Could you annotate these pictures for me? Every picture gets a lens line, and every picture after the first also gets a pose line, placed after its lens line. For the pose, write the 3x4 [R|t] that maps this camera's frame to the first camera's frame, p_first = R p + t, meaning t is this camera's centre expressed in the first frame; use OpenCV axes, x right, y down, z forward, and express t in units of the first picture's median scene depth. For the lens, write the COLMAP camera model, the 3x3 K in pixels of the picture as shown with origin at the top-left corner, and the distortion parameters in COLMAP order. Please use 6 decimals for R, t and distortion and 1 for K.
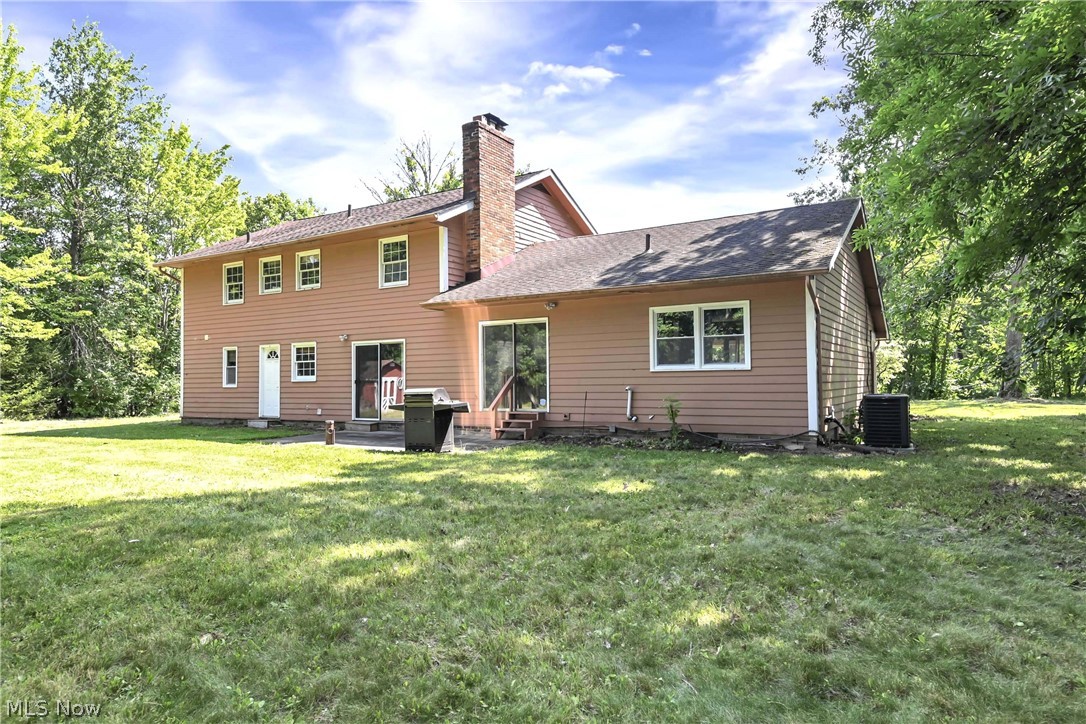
lens RADIAL K [[695.6, 0, 543.0], [0, 695.6, 362.0], [0, 0, 1]] dist [-0.000963, -0.000515]
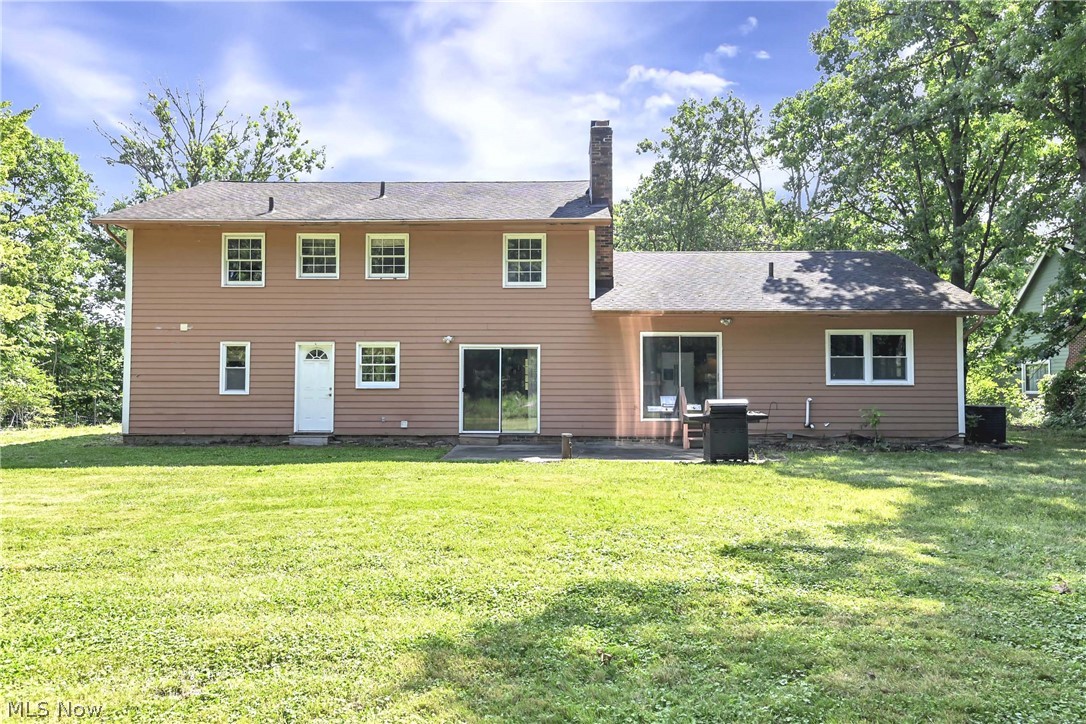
lens RADIAL K [[695.6, 0, 543.0], [0, 695.6, 362.0], [0, 0, 1]] dist [-0.000963, -0.000515]
pose [[0.858772, 0.029200, 0.511525, -0.647570], [-0.026148, 0.999571, -0.013161, 0.002123], [-0.511690, -0.002073, 0.859167, 0.191066]]
